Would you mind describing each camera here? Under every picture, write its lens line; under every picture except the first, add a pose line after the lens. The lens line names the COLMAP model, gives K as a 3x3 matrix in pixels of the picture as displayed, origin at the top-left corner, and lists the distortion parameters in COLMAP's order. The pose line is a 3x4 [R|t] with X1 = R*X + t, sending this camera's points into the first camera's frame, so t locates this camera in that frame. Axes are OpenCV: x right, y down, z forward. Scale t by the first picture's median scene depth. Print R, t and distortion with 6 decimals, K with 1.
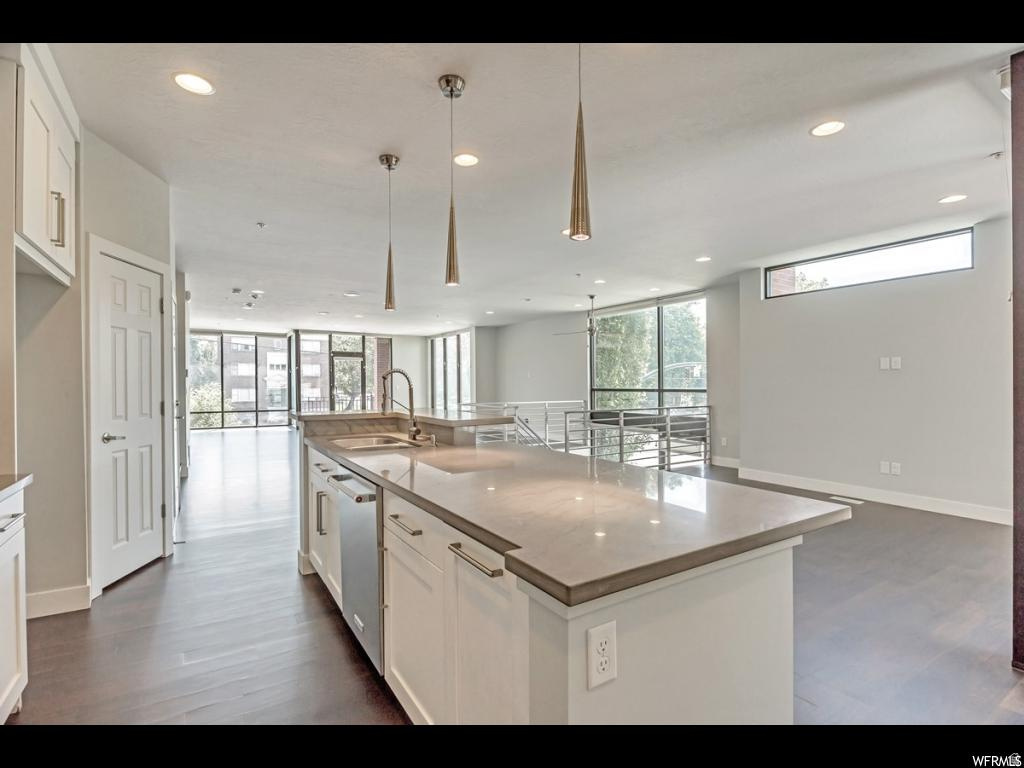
lens RADIAL K [[498.6, 0, 507.3], [0, 498.6, 387.6], [0, 0, 1]] dist [0.003280, 0.001196]
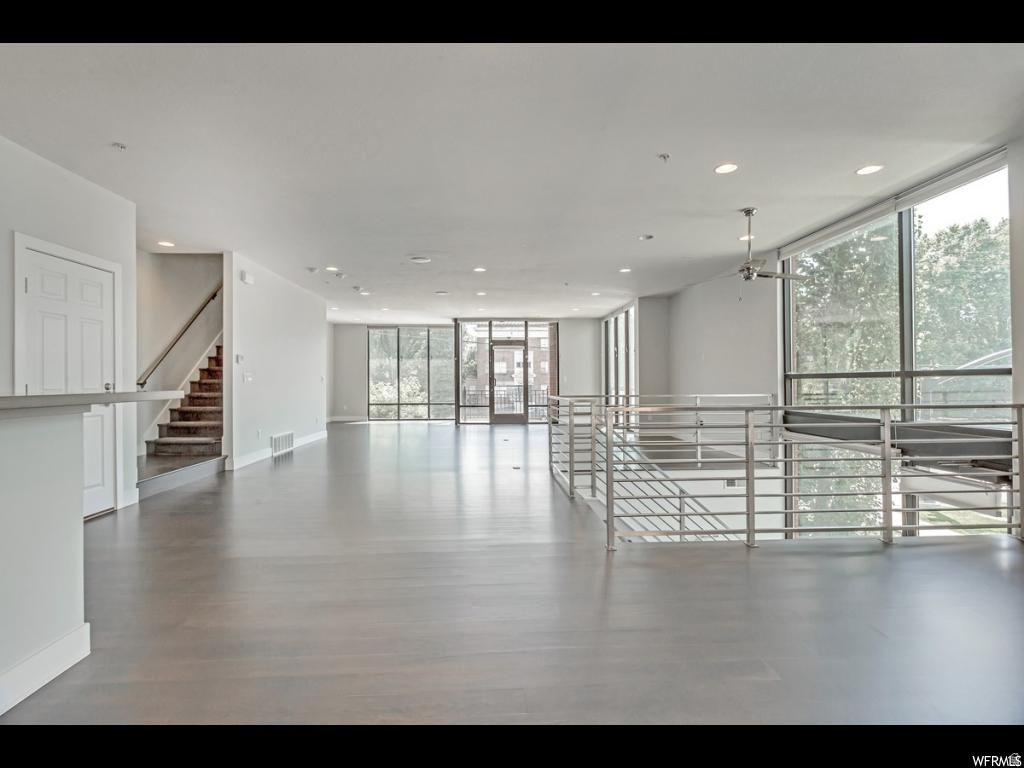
lens RADIAL K [[498.6, 0, 507.6], [0, 498.6, 382.5], [0, 0, 1]] dist [0.003280, 0.001196]
pose [[0.870784, -0.004729, -0.491642, 0.130336], [0.002844, 0.999985, -0.004581, 0.010111], [0.491657, 0.002591, 0.870785, 0.224587]]
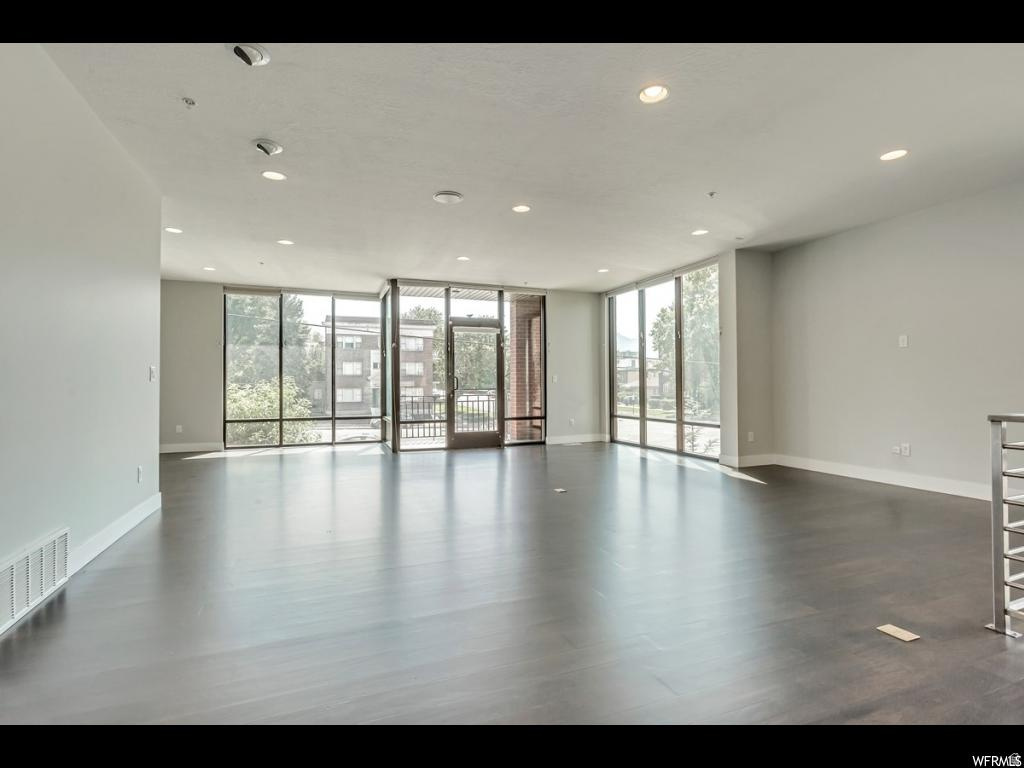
lens RADIAL K [[498.6, 0, 507.9], [0, 498.6, 376.7], [0, 0, 1]] dist [0.003280, 0.001196]
pose [[0.982372, -0.008985, -0.186718, -0.185291], [0.004986, 0.999748, -0.021872, 0.010756], [0.186868, 0.020555, 0.982170, 0.459348]]
